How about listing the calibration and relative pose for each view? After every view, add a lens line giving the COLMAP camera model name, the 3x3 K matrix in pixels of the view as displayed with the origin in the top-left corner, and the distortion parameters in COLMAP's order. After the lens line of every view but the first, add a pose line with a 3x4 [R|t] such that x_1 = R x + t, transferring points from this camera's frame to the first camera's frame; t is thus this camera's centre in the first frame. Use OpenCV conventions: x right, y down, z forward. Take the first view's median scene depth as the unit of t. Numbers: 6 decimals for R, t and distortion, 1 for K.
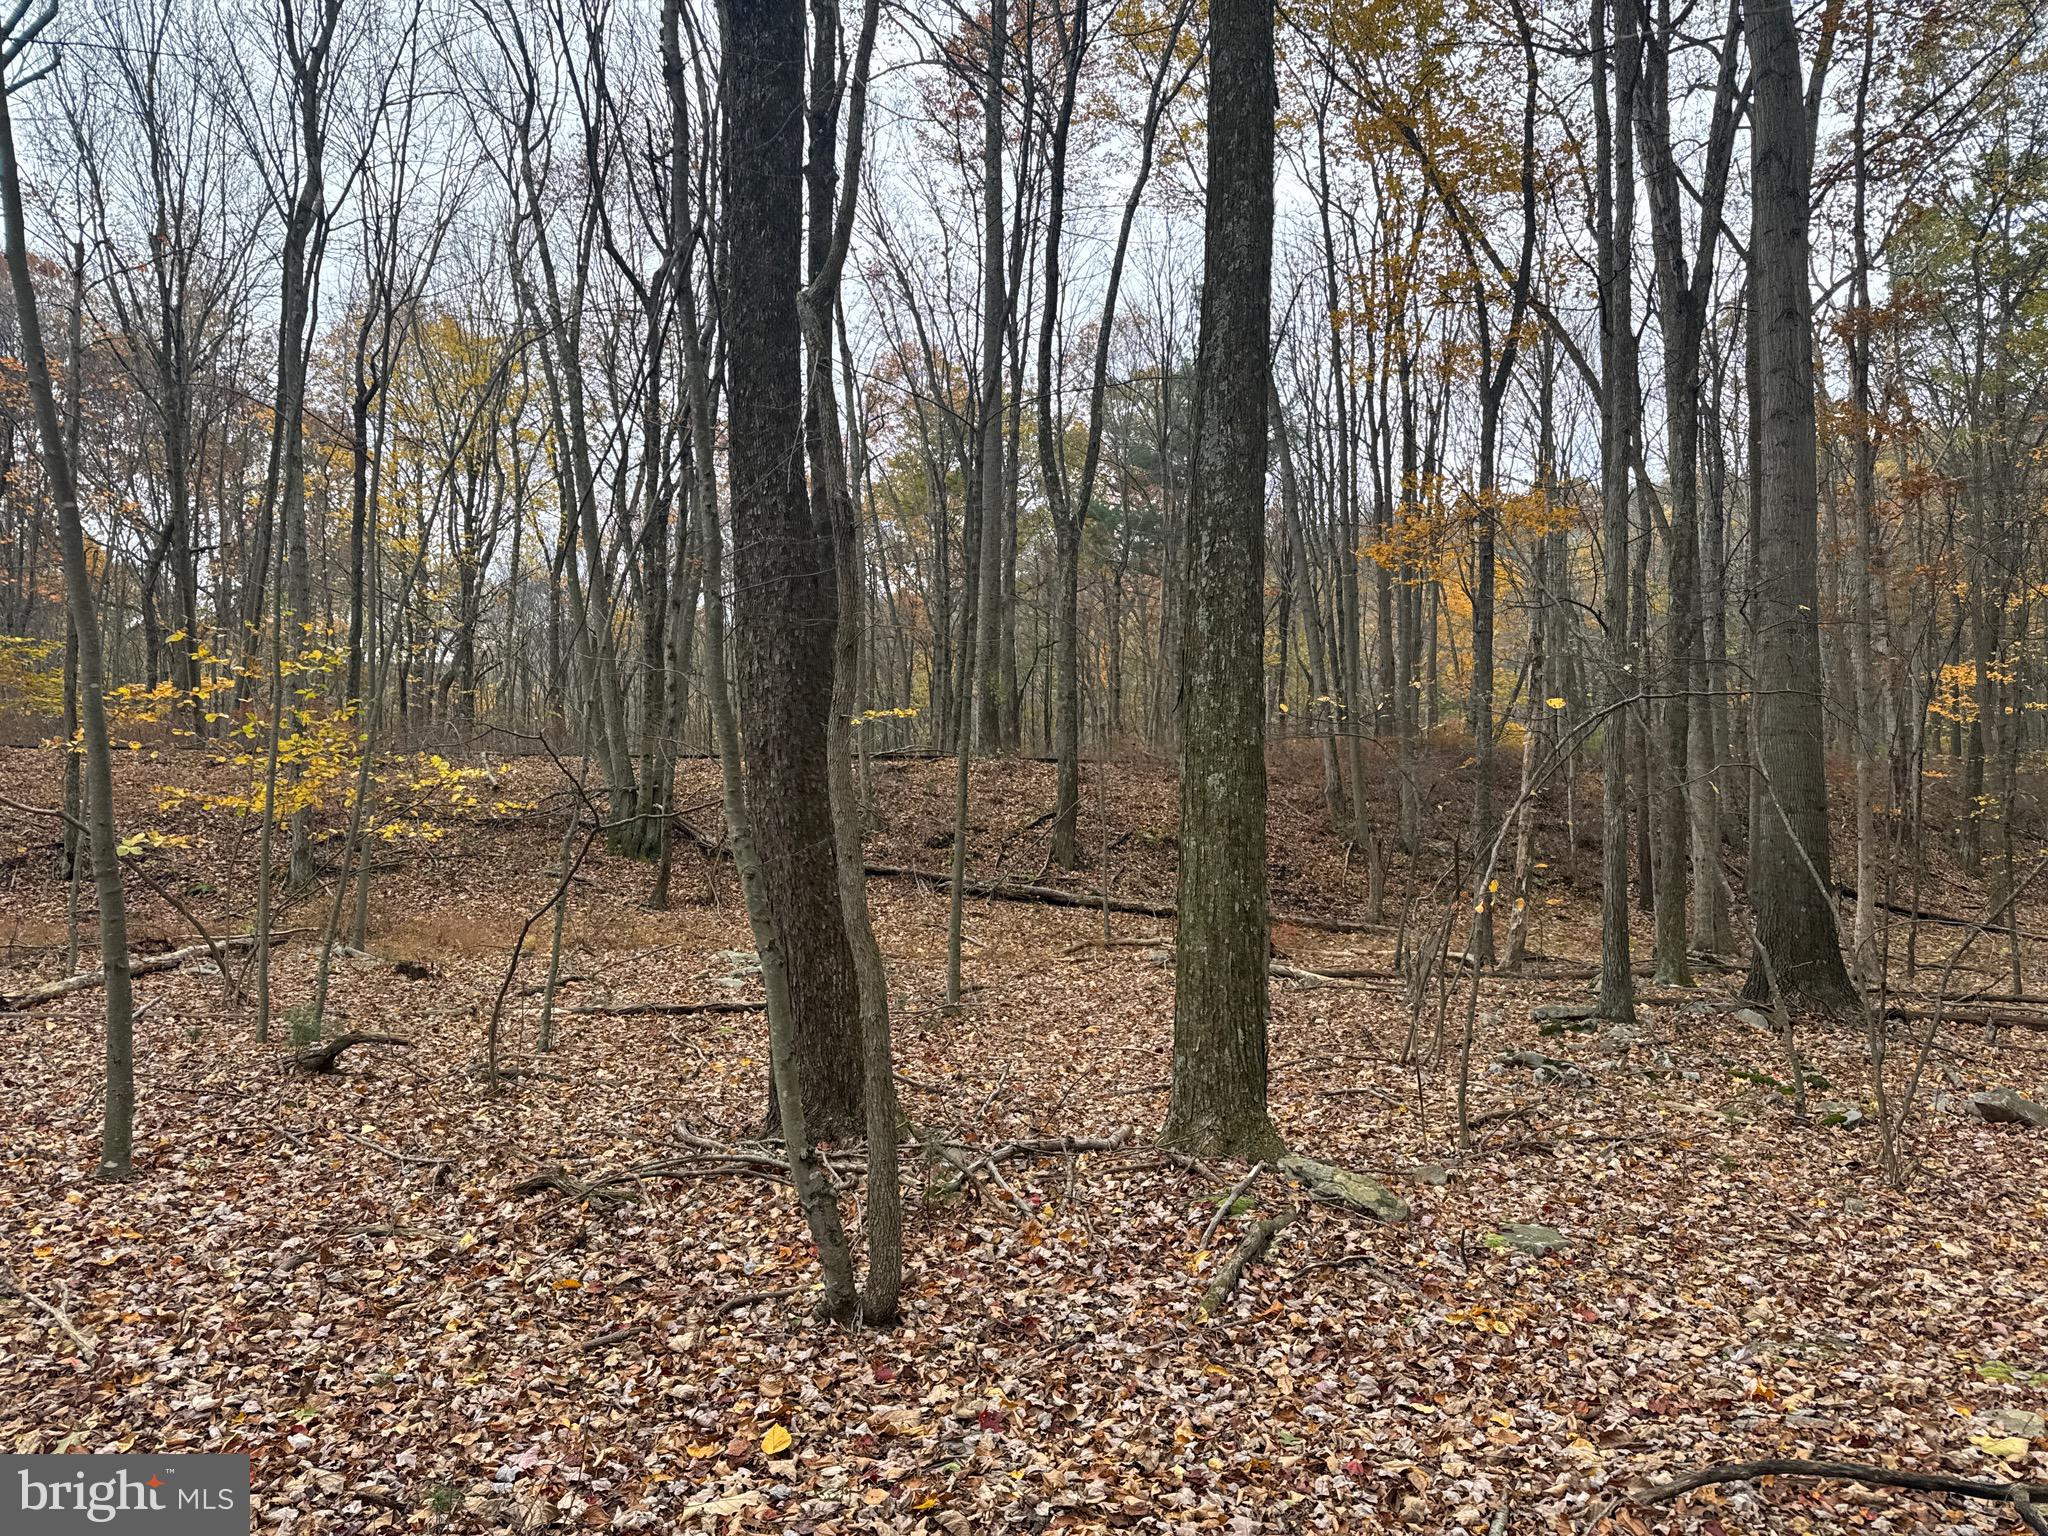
lens RADIAL K [[1427.3, 0, 1020.6], [0, 1427.3, 770.5], [0, 0, 1]] dist [0.039625, -0.041613]
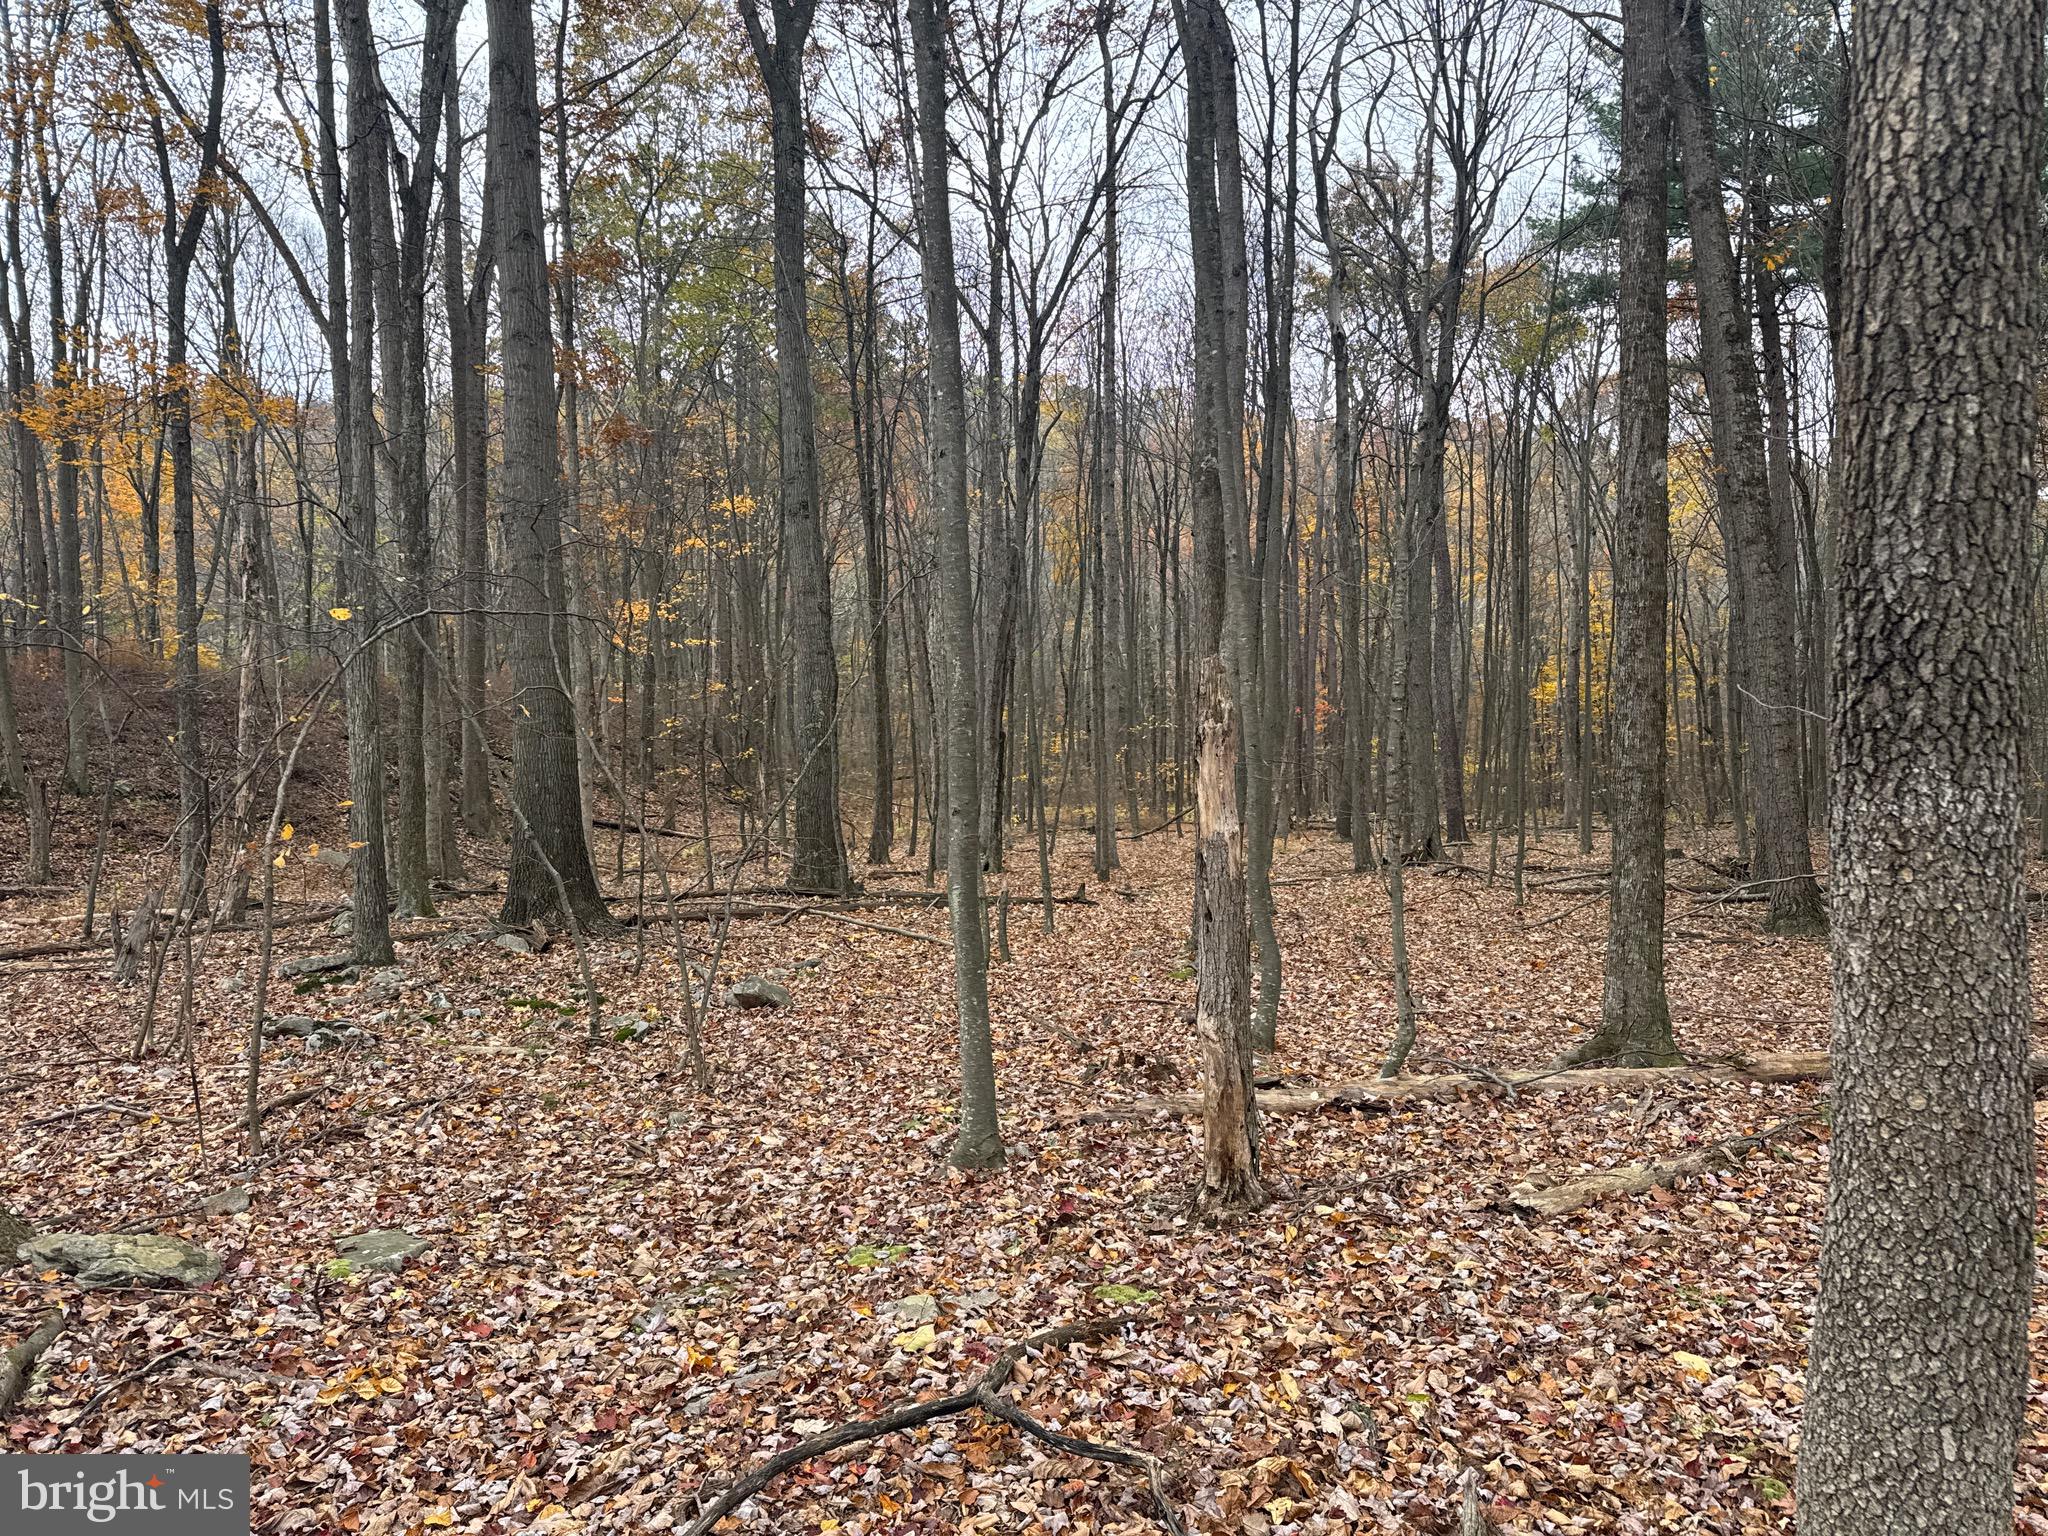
lens RADIAL K [[1427.3, 0, 1013.0], [0, 1427.3, 762.9], [0, 0, 1]] dist [0.039625, -0.041613]
pose [[0.653103, -0.036259, 0.756400, -0.028202], [0.001428, 0.998910, 0.046651, 0.003148], [-0.757267, -0.029388, 0.652443, 0.186713]]
